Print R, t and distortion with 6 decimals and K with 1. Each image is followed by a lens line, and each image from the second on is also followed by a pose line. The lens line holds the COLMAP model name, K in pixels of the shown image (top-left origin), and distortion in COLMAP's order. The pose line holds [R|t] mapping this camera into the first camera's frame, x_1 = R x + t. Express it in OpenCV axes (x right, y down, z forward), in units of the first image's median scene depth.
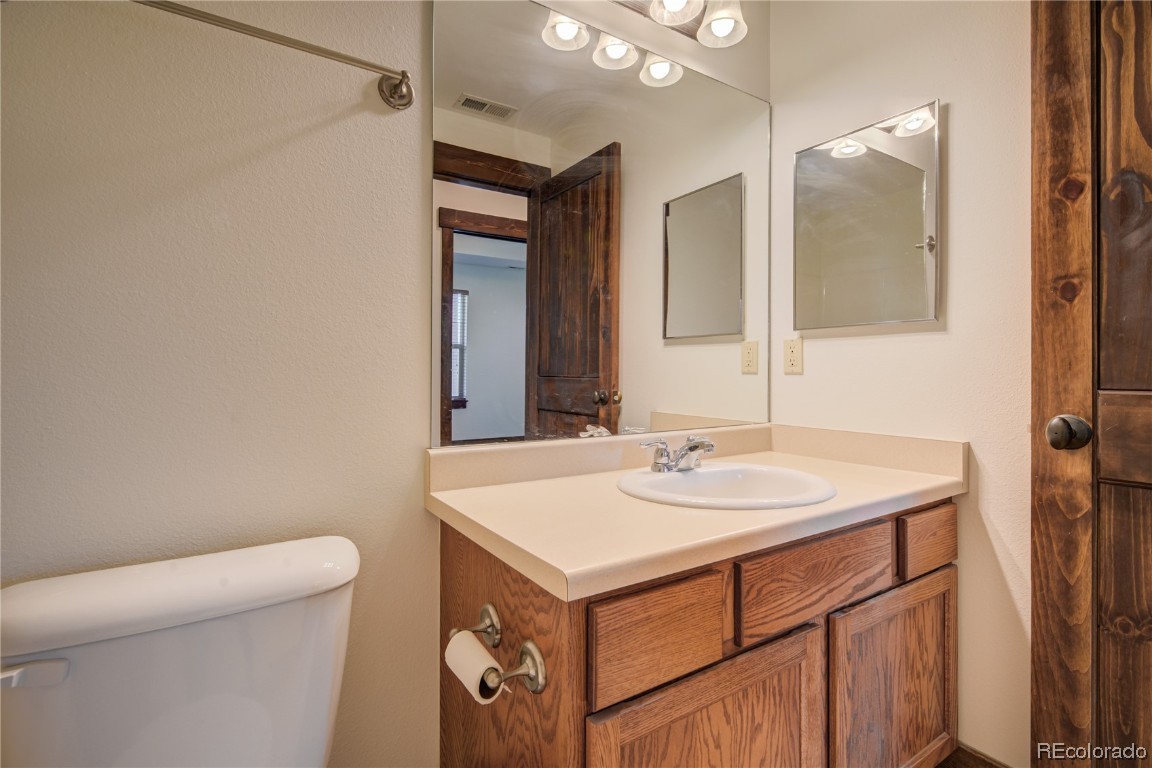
lens RADIAL K [[529.0, 0, 582.7], [0, 529.0, 376.2], [0, 0, 1]] dist [0.001703, 0.001494]
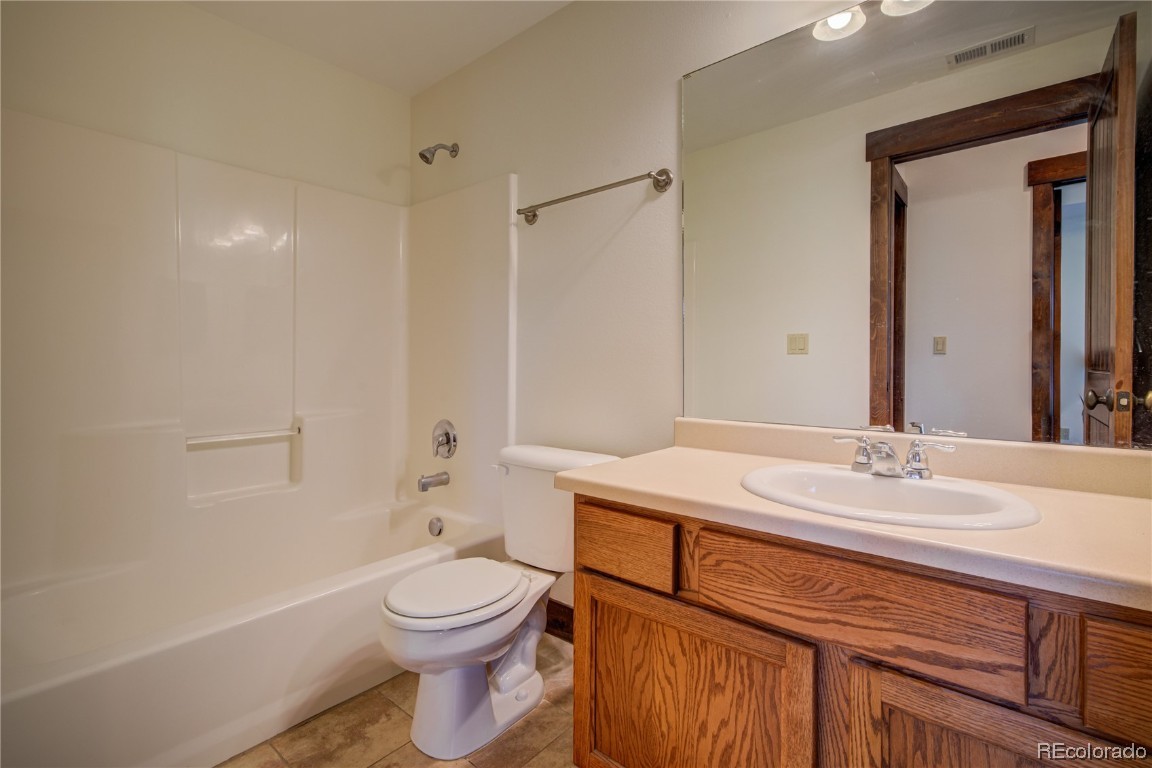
lens RADIAL K [[529.0, 0, 584.1], [0, 529.0, 374.3], [0, 0, 1]] dist [0.001703, 0.001494]
pose [[0.285429, 0.011557, -0.958330, 1.223146], [-0.003506, 0.999933, 0.011015, 0.006482], [0.958393, 0.000216, 0.285451, 0.397924]]
